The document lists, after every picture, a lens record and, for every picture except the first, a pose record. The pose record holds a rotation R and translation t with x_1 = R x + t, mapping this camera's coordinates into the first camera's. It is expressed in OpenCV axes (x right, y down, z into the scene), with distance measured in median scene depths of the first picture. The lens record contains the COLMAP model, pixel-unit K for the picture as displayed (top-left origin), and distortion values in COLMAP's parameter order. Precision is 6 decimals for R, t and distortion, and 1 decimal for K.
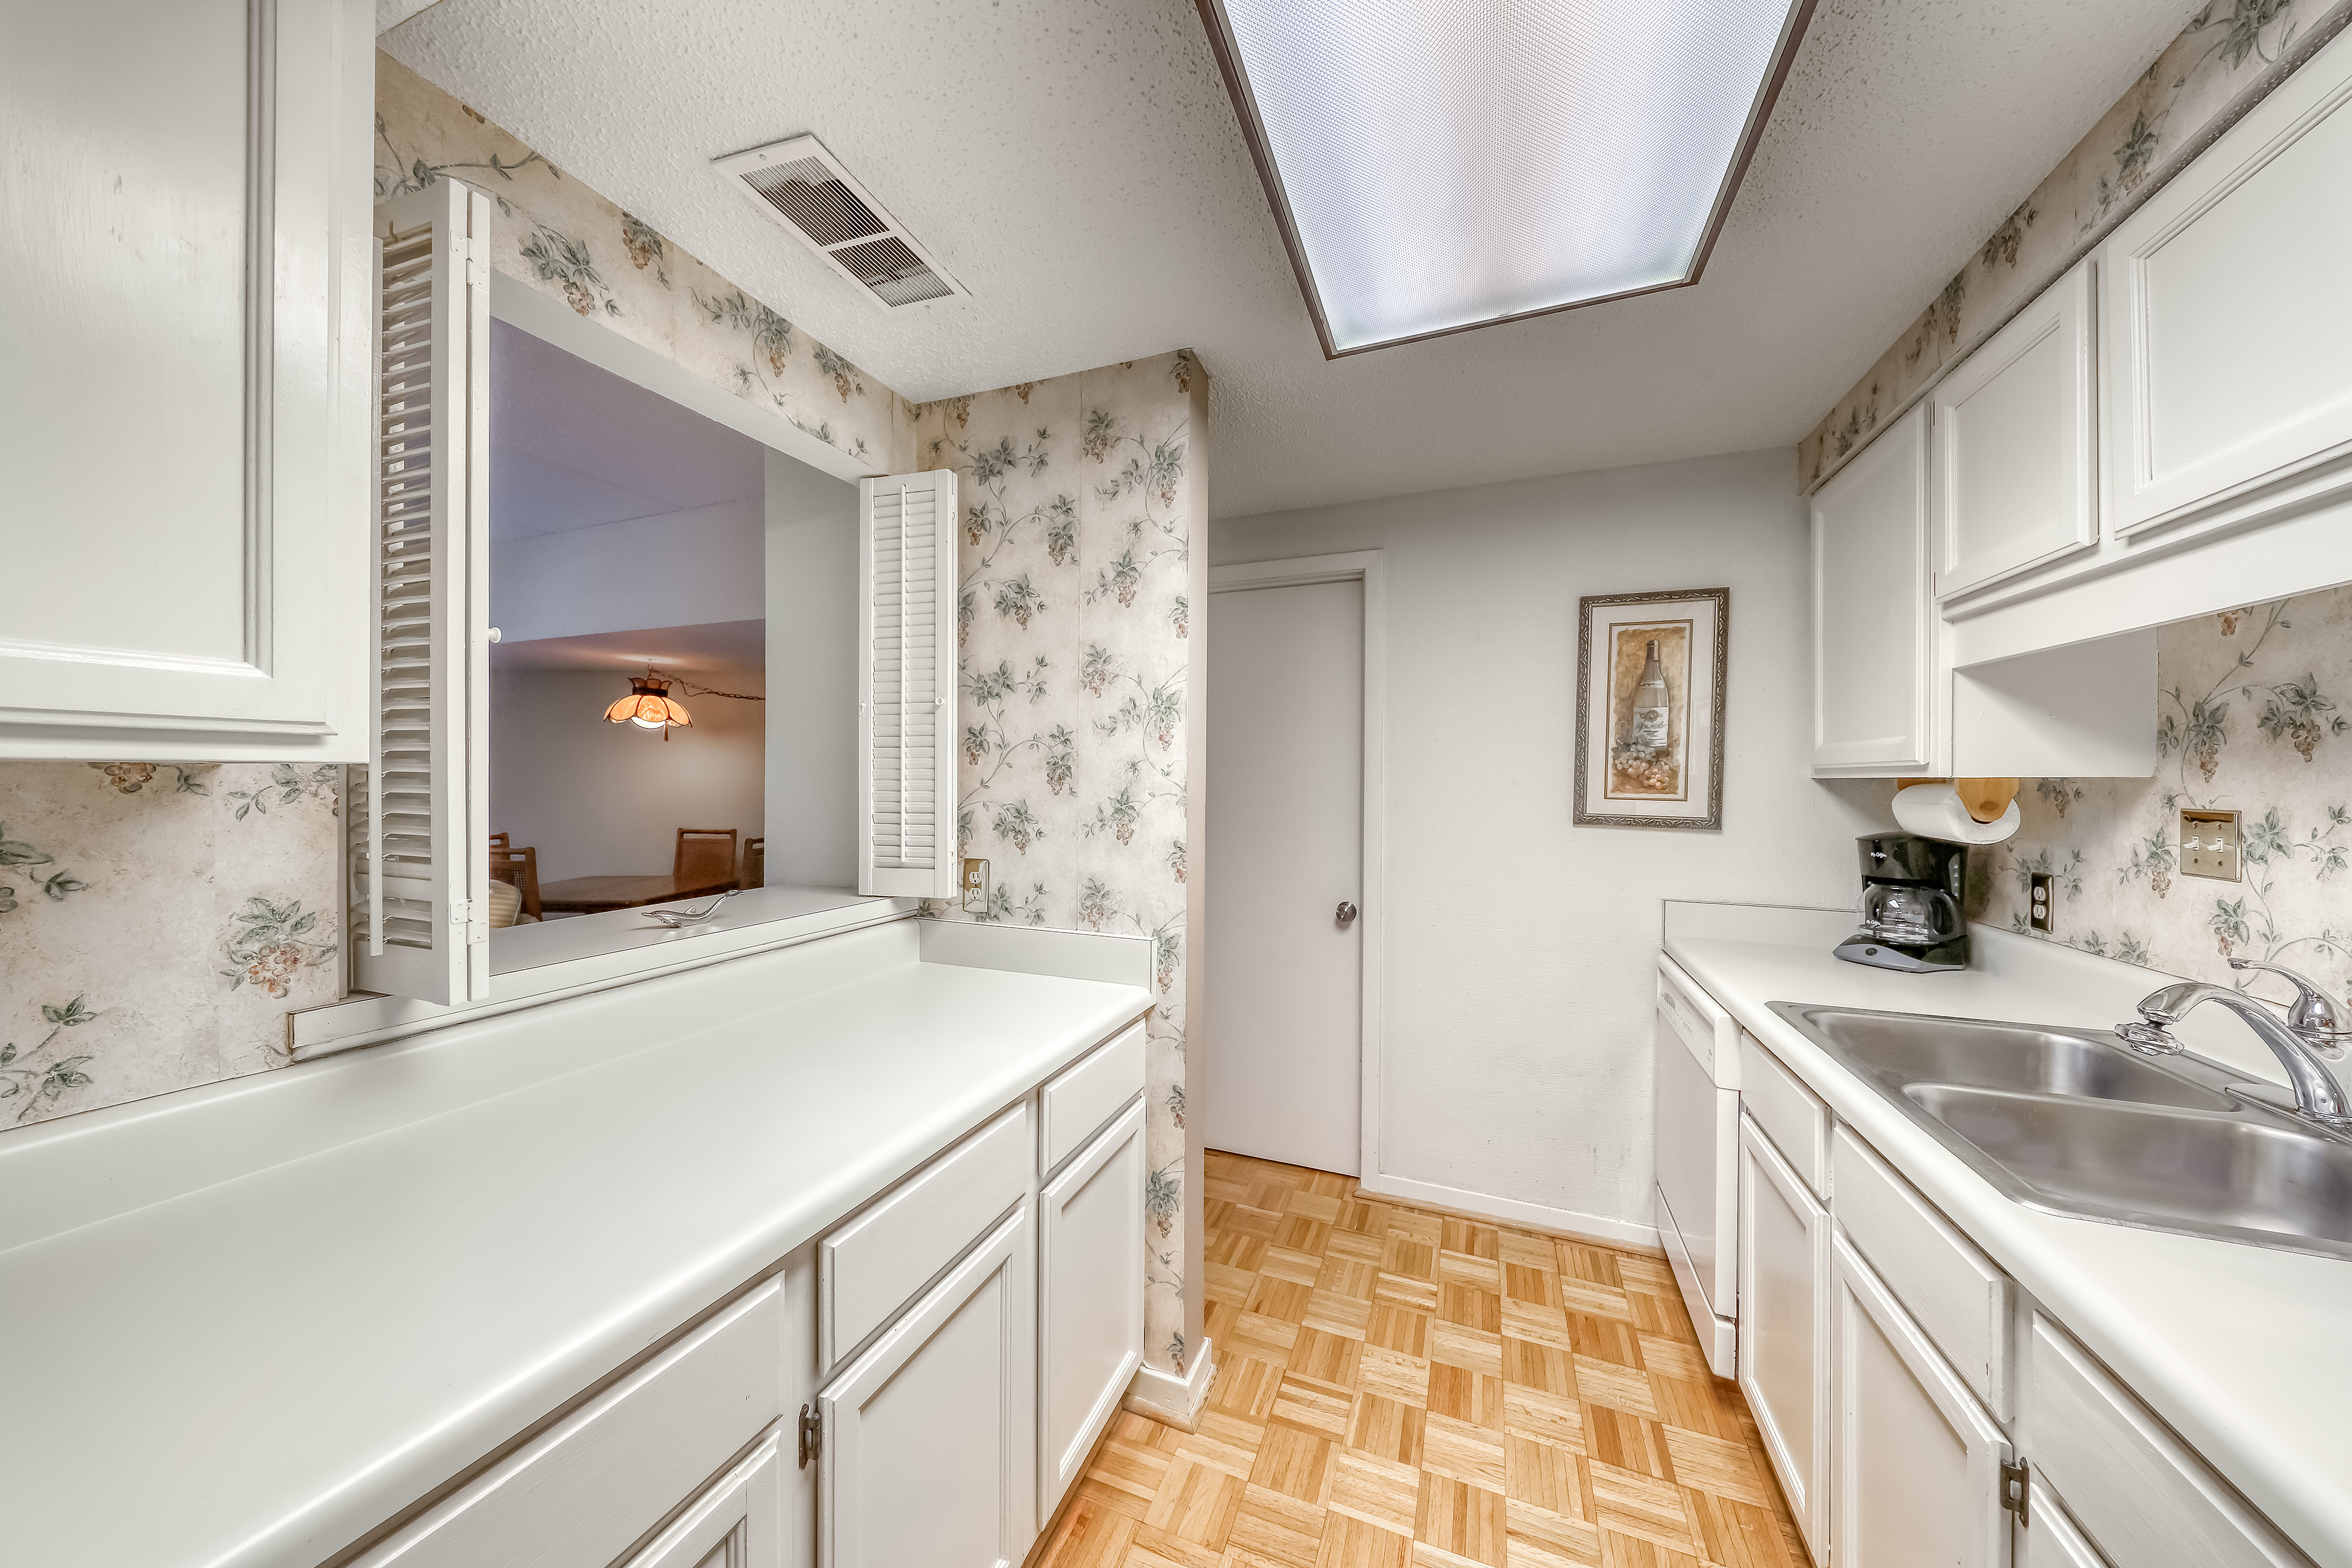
lens RADIAL K [[784.0, 0, 1184.3], [0, 784.0, 778.3], [0, 0, 1]] dist [-0.008554, -0.000217]
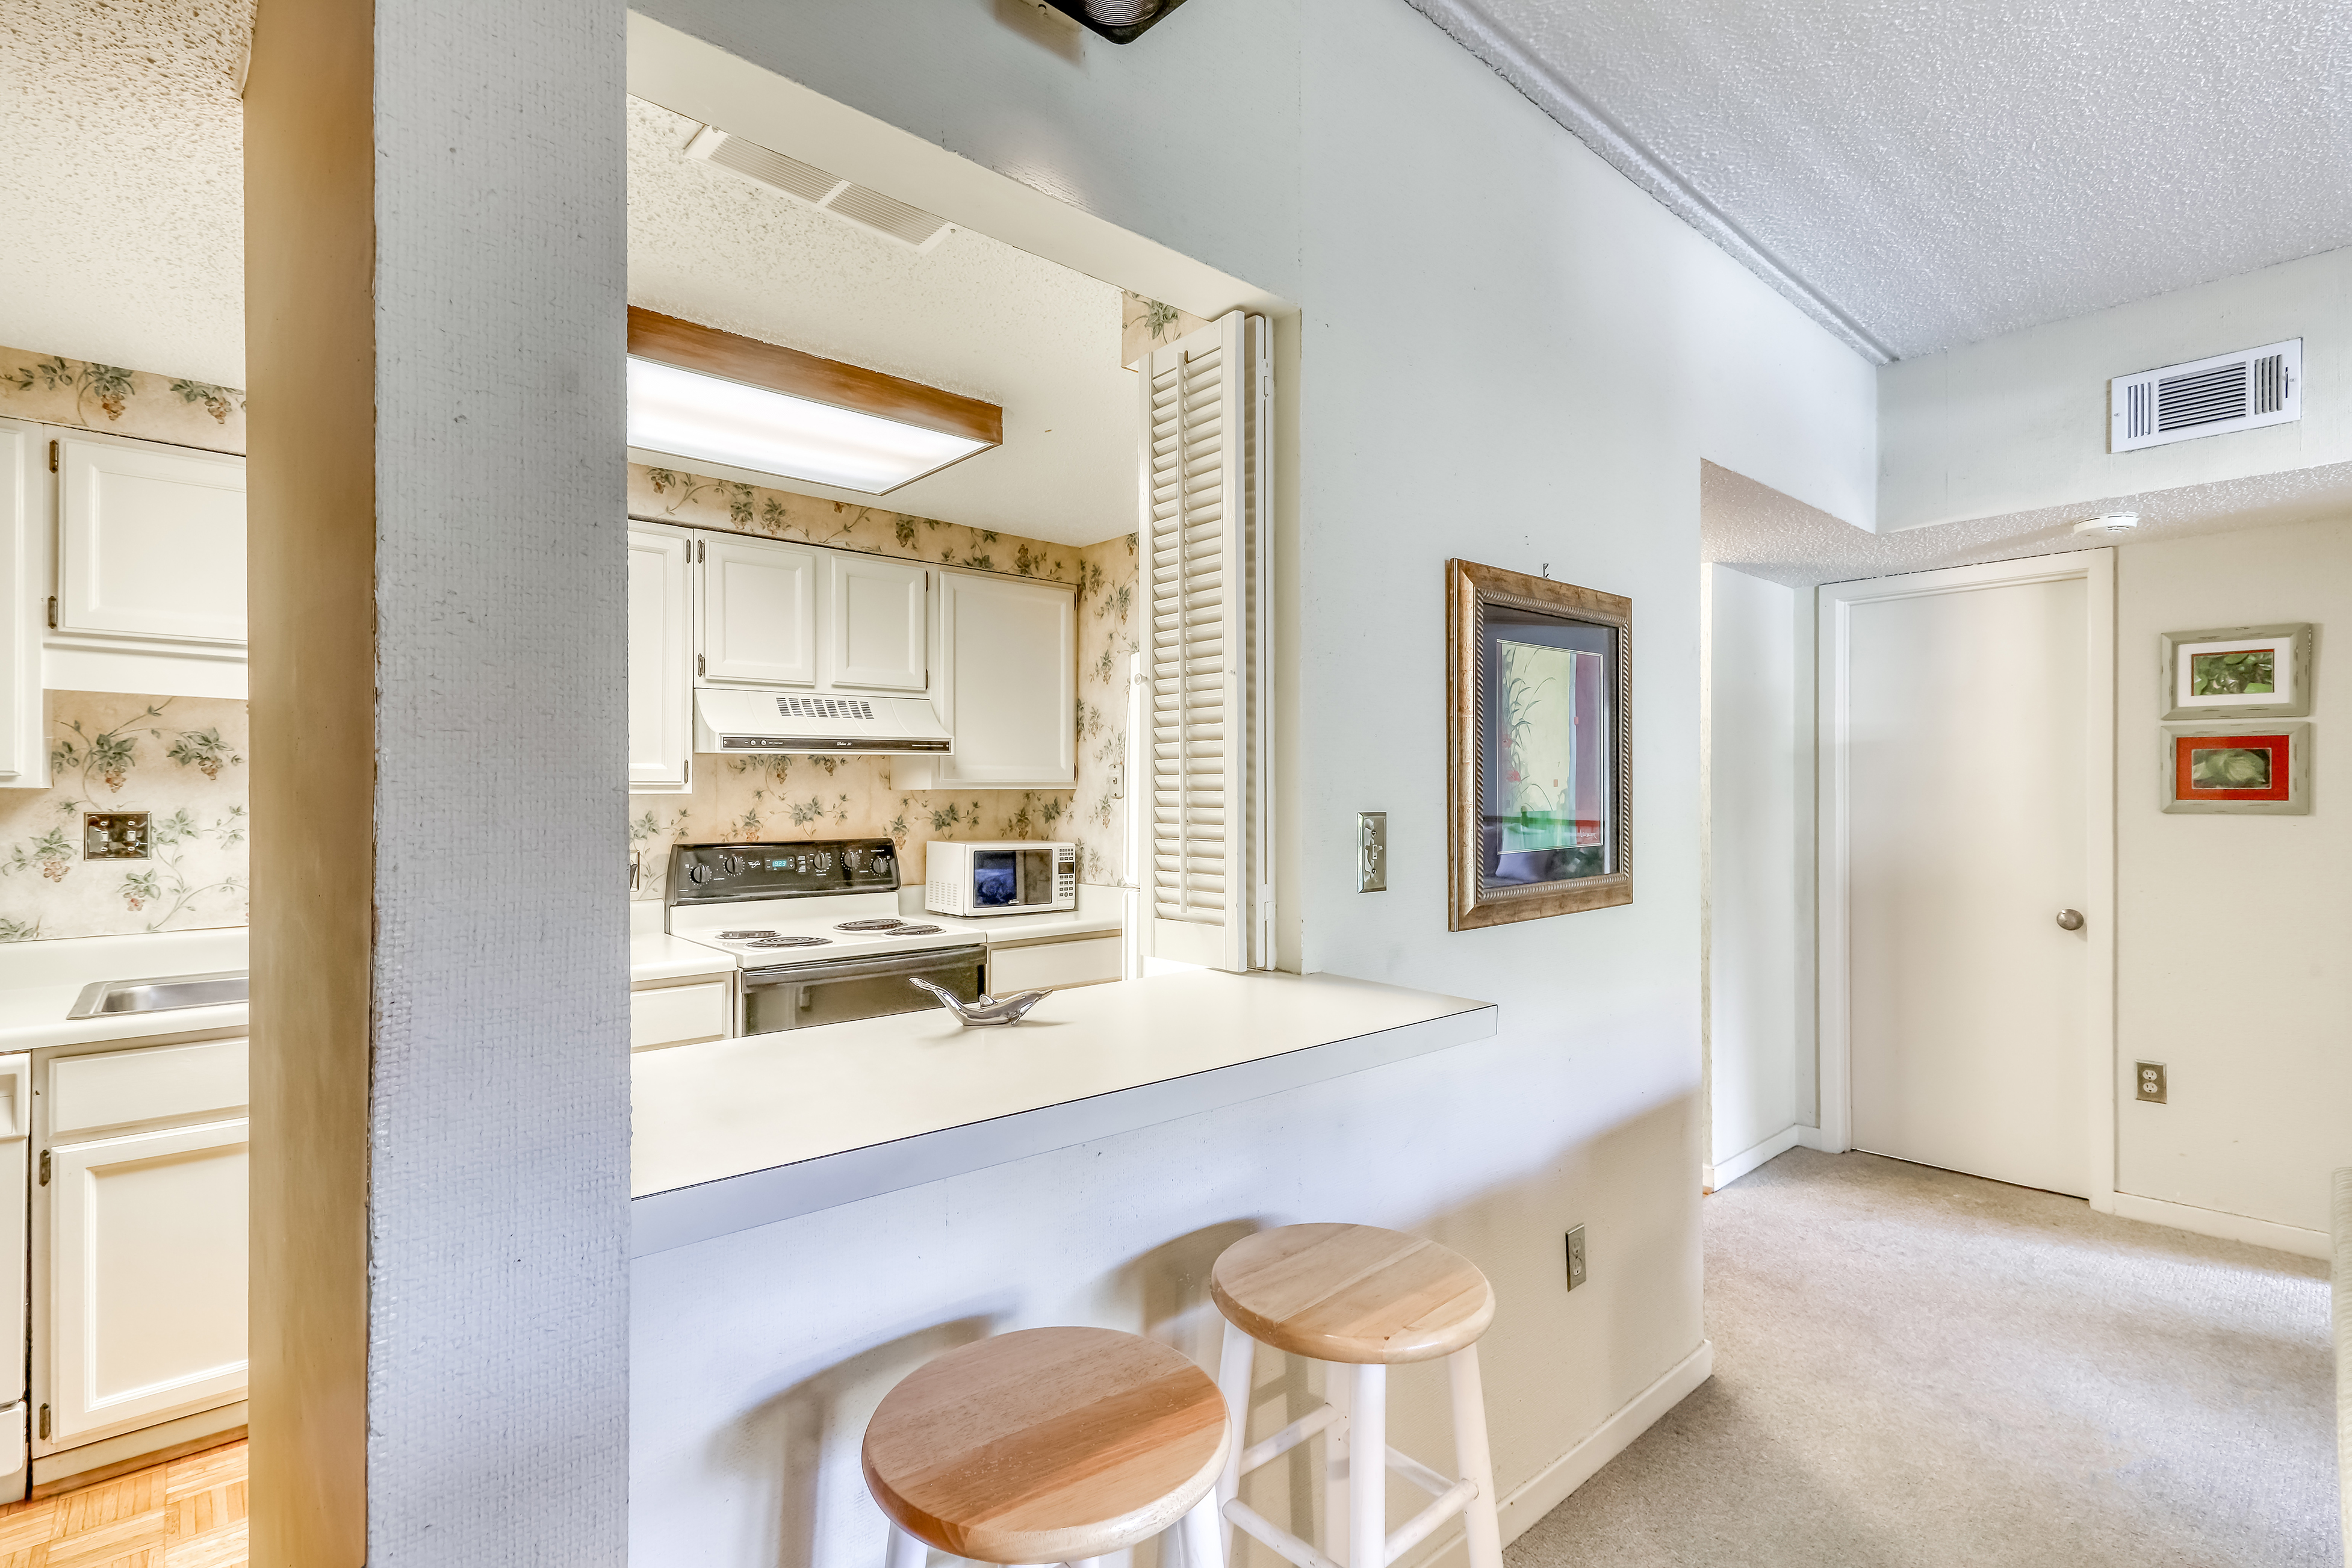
lens RADIAL K [[1092.1, 0, 1174.6], [0, 1092.1, 783.4], [0, 0, 1]] dist [-0.000508, -0.000115]
pose [[-0.891812, 0.005772, 0.452369, -1.352205], [0.004001, 0.999980, -0.004874, 0.006339], [-0.452388, -0.002537, -0.891817, 1.967876]]
